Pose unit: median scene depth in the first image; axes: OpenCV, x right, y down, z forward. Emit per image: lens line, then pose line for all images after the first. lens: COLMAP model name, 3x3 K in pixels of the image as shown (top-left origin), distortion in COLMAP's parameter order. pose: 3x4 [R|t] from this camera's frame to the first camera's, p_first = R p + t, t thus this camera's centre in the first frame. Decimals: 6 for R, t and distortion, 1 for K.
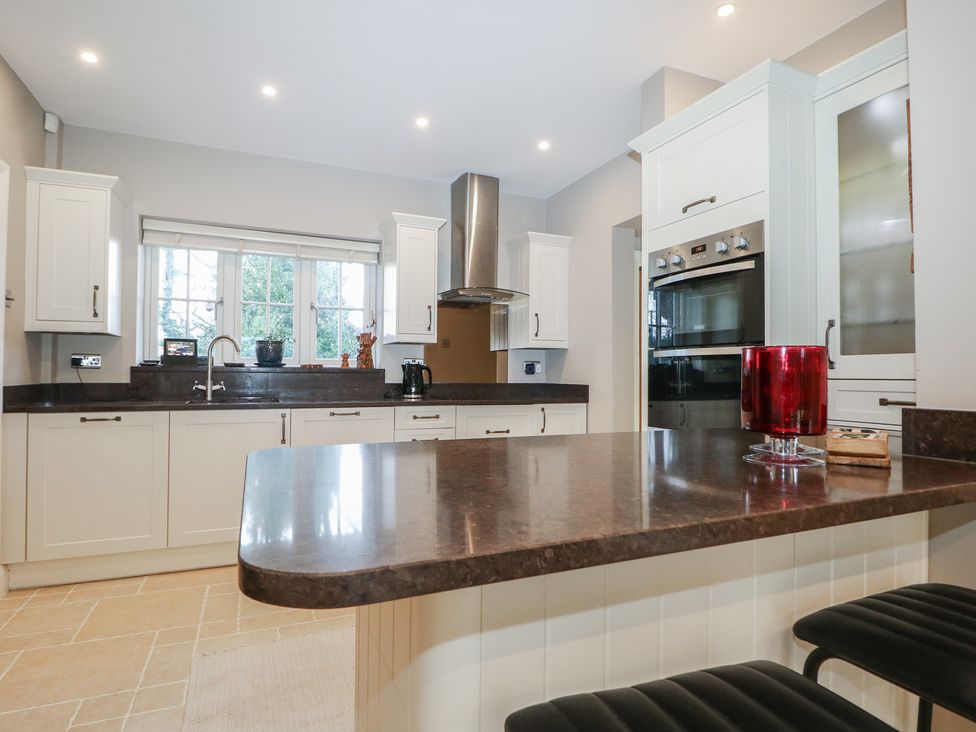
lens RADIAL K [[528.6, 0, 495.5], [0, 528.6, 366.7], [0, 0, 1]] dist [-0.012053, -0.009811]
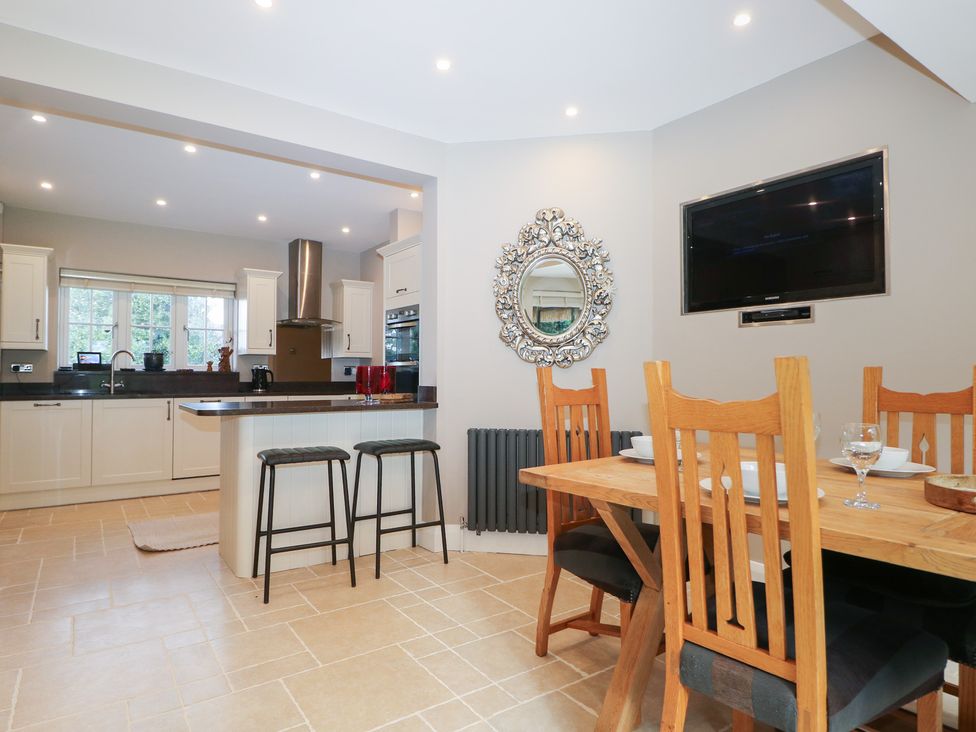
lens RADIAL K [[546.4, 0, 483.2], [0, 546.4, 363.5], [0, 0, 1]] dist [-0.008630, -0.008267]
pose [[0.980132, -0.001045, 0.198344, 0.164259], [0.002573, 0.999969, -0.007447, -0.007073], [-0.198330, 0.007810, 0.980104, -0.655968]]
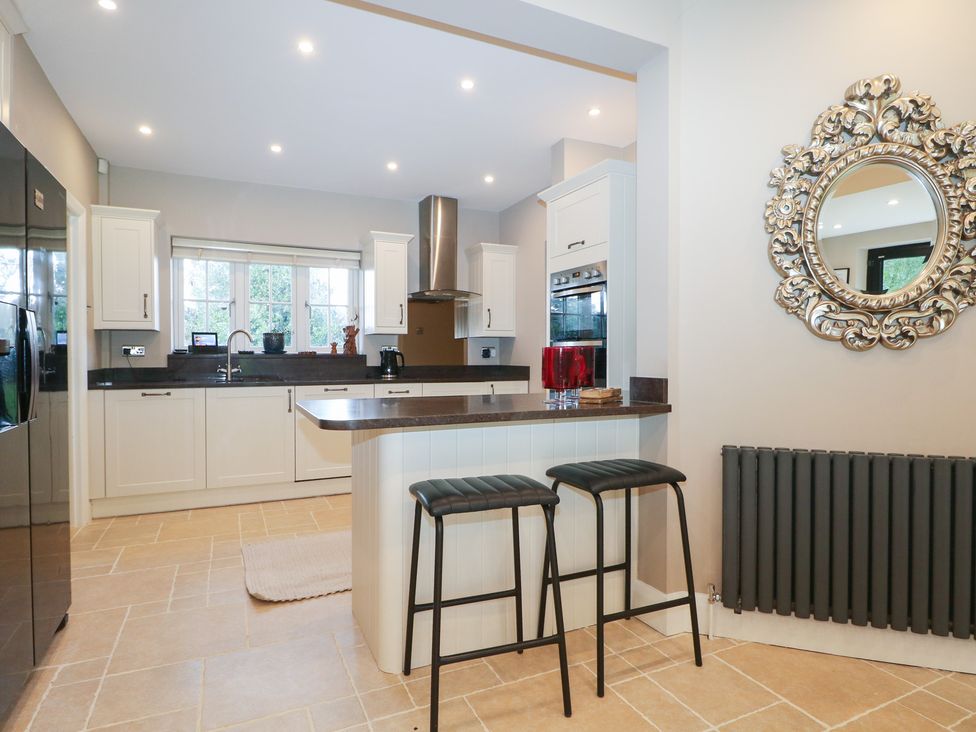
lens RADIAL K [[546.4, 0, 496.7], [0, 546.4, 364.9], [0, 0, 1]] dist [-0.008630, -0.008267]
pose [[0.999638, -0.007091, 0.025951, 0.070202], [0.006306, 0.999524, 0.030215, -0.009210], [-0.026152, -0.030041, 0.999206, -0.322787]]
